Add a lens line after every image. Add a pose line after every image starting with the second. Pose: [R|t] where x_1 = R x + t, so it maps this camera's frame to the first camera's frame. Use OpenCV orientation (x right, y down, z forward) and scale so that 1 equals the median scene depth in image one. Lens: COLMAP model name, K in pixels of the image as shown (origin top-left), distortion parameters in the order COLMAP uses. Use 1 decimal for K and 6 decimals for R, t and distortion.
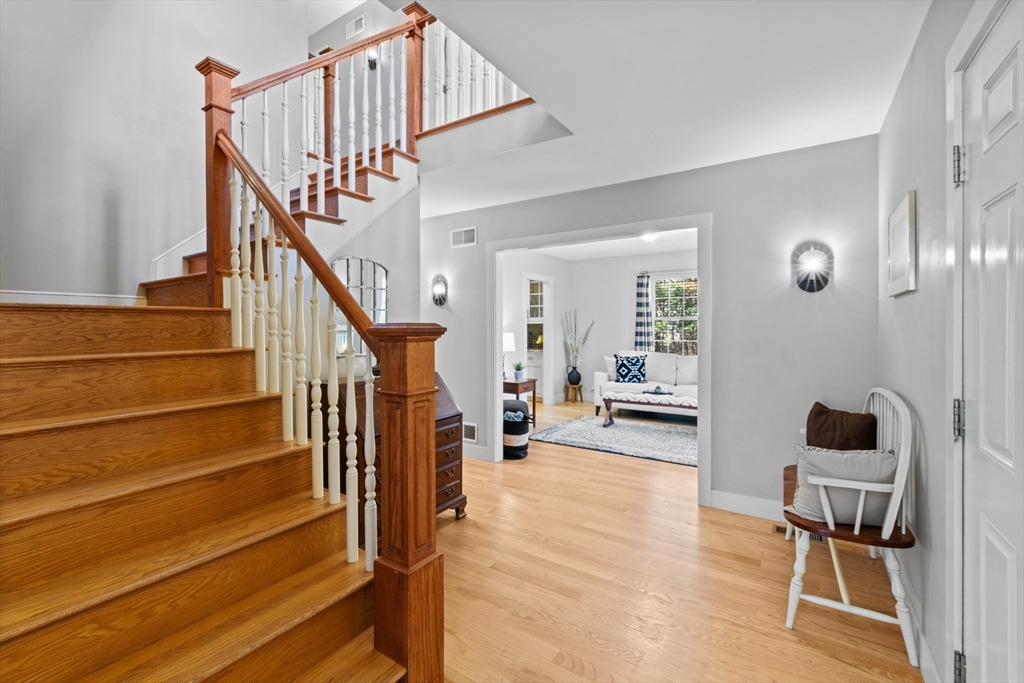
lens RADIAL K [[443.7, 0, 499.1], [0, 443.7, 326.6], [0, 0, 1]] dist [-0.001411, 0.001595]
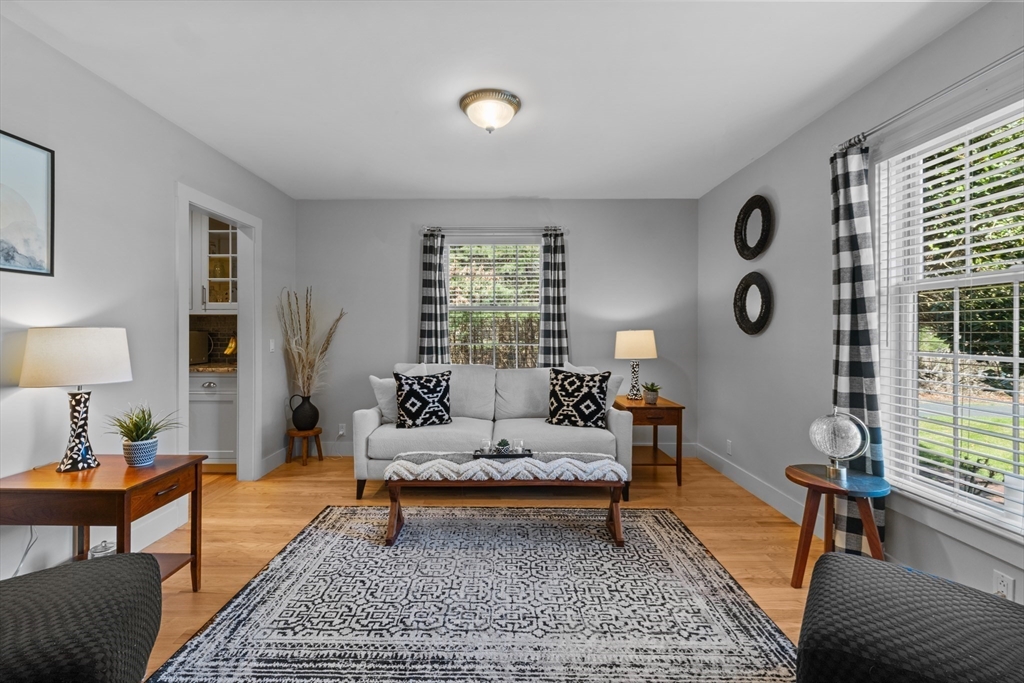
lens RADIAL K [[443.7, 0, 502.5], [0, 443.7, 333.5], [0, 0, 1]] dist [-0.001411, 0.001595]
pose [[0.821067, -0.001647, 0.570830, 0.069044], [-0.001506, 0.999986, 0.005051, 0.013938], [-0.570830, -0.005007, 0.821053, 0.495936]]
